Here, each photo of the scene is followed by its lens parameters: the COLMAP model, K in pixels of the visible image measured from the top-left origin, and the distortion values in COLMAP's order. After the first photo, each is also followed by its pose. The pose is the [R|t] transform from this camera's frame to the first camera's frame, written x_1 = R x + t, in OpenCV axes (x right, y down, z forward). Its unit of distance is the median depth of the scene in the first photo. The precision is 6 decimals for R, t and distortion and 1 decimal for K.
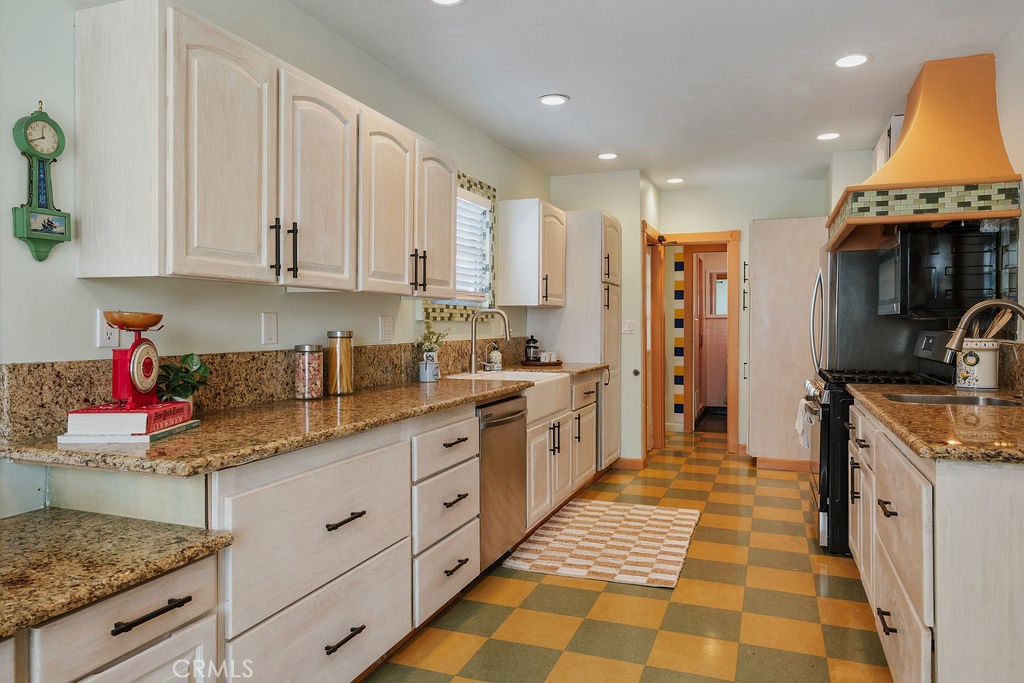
lens RADIAL K [[677.8, 0, 513.3], [0, 677.8, 330.4], [0, 0, 1]] dist [0.008473, -0.000626]
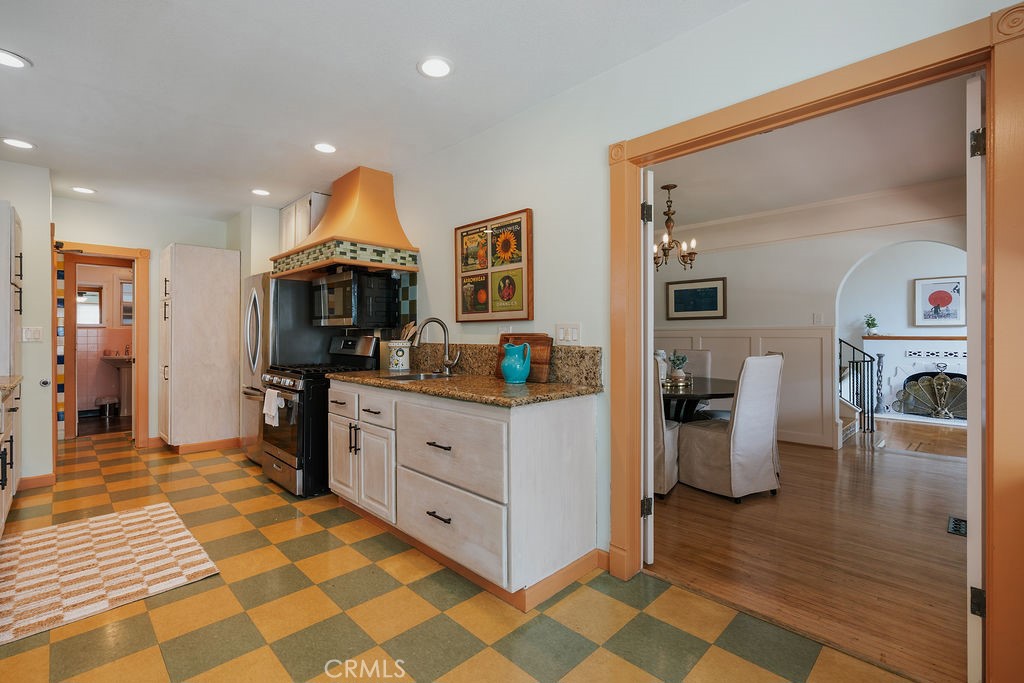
lens RADIAL K [[462.9, 0, 510.3], [0, 462.9, 336.0], [0, 0, 1]] dist [-0.002976, 0.000483]
pose [[0.411378, -0.001482, 0.911464, -0.226091], [0.006891, 0.999975, -0.001484, 0.003881], [-0.911439, 0.006891, 0.411378, 0.243585]]
